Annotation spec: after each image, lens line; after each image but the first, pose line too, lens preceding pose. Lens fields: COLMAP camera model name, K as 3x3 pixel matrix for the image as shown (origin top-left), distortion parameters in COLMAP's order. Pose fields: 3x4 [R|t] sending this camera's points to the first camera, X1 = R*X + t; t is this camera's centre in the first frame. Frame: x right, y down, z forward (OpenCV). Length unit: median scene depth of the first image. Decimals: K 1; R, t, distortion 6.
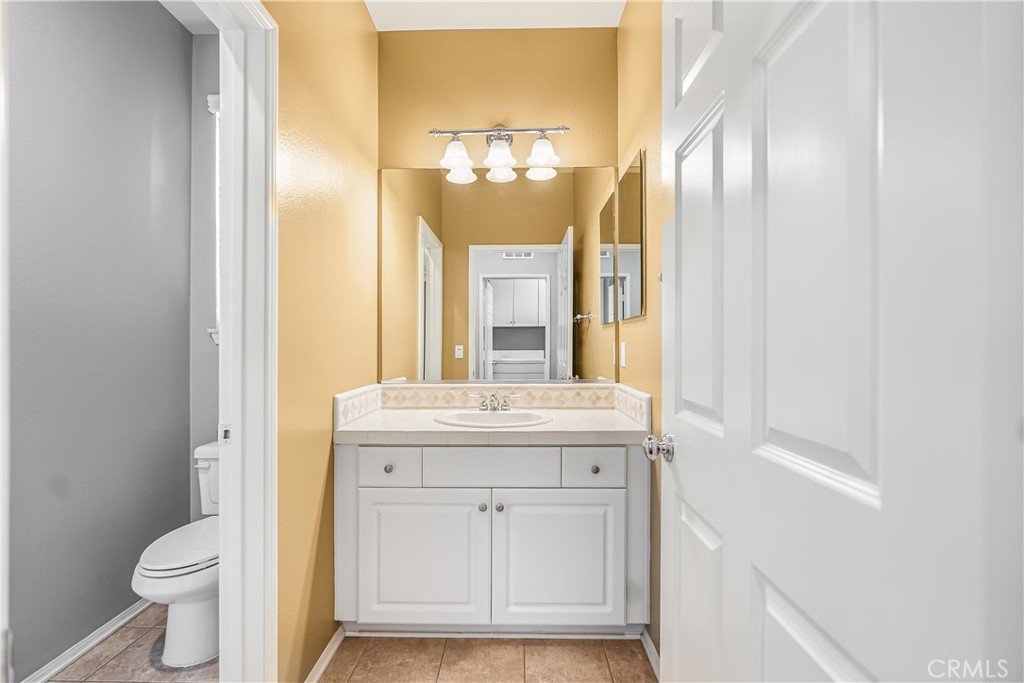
lens RADIAL K [[462.3, 0, 512.2], [0, 462.3, 343.3], [0, 0, 1]] dist [-0.002124, -0.002400]
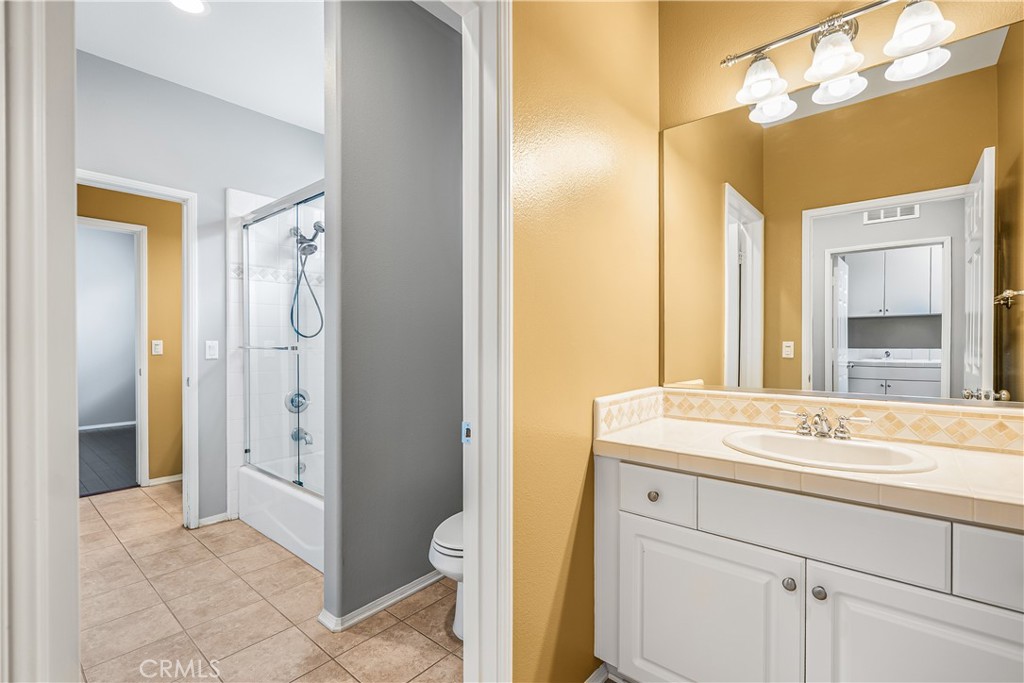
lens RADIAL K [[462.3, 0, 509.3], [0, 462.3, 343.7], [0, 0, 1]] dist [-0.002124, -0.002400]
pose [[0.769211, 0.001194, -0.638994, 0.038757], [0.003445, 0.999976, 0.006016, 0.002718], [0.638986, -0.006829, 0.769188, 0.182036]]
